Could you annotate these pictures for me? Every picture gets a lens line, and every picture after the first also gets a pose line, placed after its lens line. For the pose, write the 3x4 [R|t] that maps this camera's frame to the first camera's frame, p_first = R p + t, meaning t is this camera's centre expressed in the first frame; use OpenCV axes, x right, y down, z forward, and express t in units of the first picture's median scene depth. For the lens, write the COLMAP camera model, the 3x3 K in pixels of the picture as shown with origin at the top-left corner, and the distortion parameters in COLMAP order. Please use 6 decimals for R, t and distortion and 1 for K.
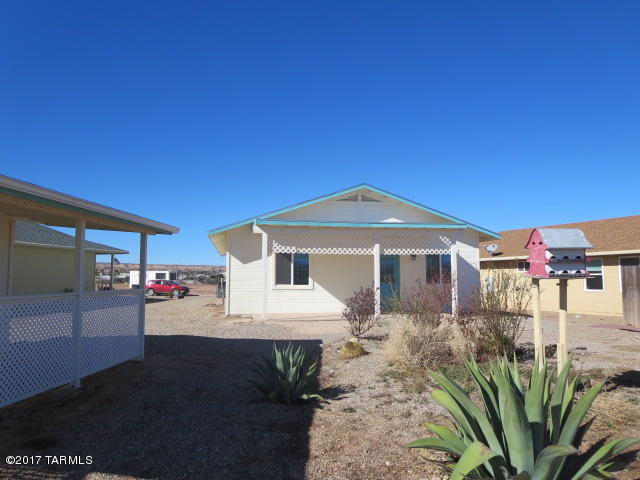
lens RADIAL K [[458.3, 0, 322.8], [0, 458.3, 237.4], [0, 0, 1]] dist [-0.019507, 0.002743]
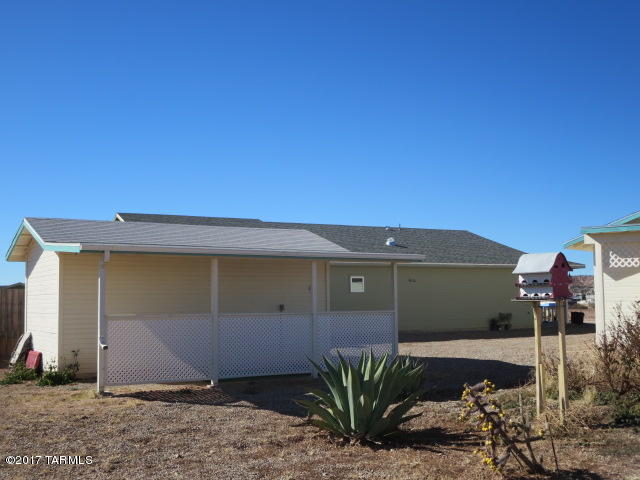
lens RADIAL K [[791.1, 0, 320.0], [0, 791.1, 240.0], [0, 0, 1]] dist [-0.005262, 0.000000]
pose [[0.565649, -0.071480, -0.821542, 0.698880], [0.085052, 0.995980, -0.028097, -0.016905], [0.820248, -0.053981, 0.569455, -0.182463]]
